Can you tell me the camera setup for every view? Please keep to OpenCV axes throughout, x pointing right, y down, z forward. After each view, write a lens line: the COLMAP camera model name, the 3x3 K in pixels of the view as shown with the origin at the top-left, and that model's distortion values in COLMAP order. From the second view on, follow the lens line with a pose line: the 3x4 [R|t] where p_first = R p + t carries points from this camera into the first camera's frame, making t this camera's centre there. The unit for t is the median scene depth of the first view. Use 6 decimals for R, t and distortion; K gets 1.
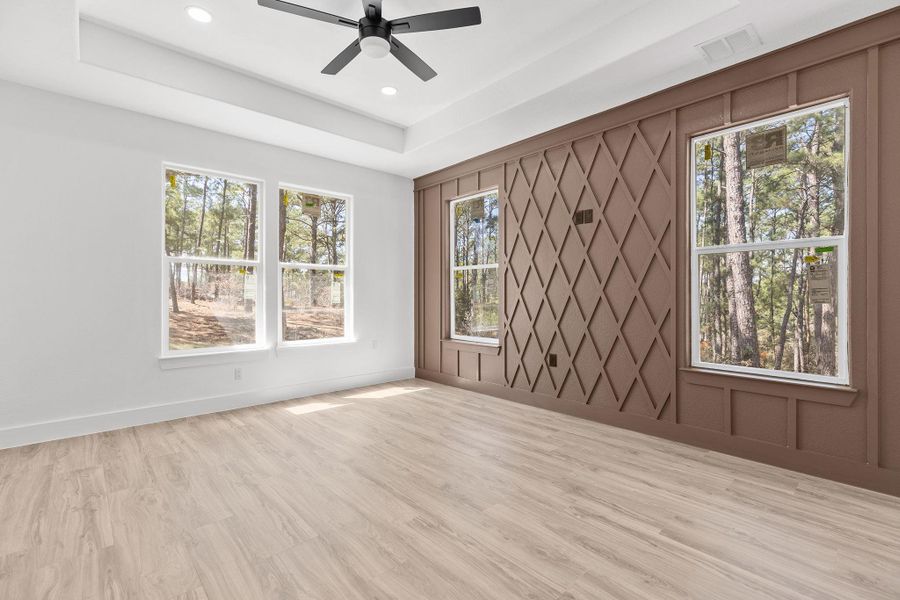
lens RADIAL K [[408.8, 0, 451.3], [0, 408.8, 298.8], [0, 0, 1]] dist [0.008335, -0.001424]
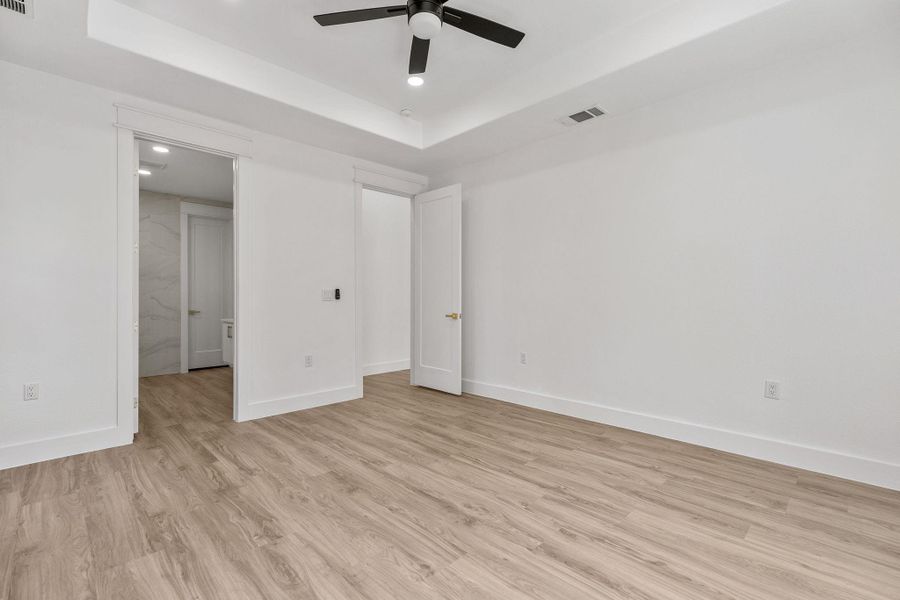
lens RADIAL K [[408.8, 0, 456.3], [0, 408.8, 294.7], [0, 0, 1]] dist [0.008335, -0.001424]
pose [[-0.998559, 0.003825, -0.053524, -0.218396], [0.003913, 0.999991, -0.001552, -0.017209], [0.053518, -0.001759, -0.998565, 2.047377]]
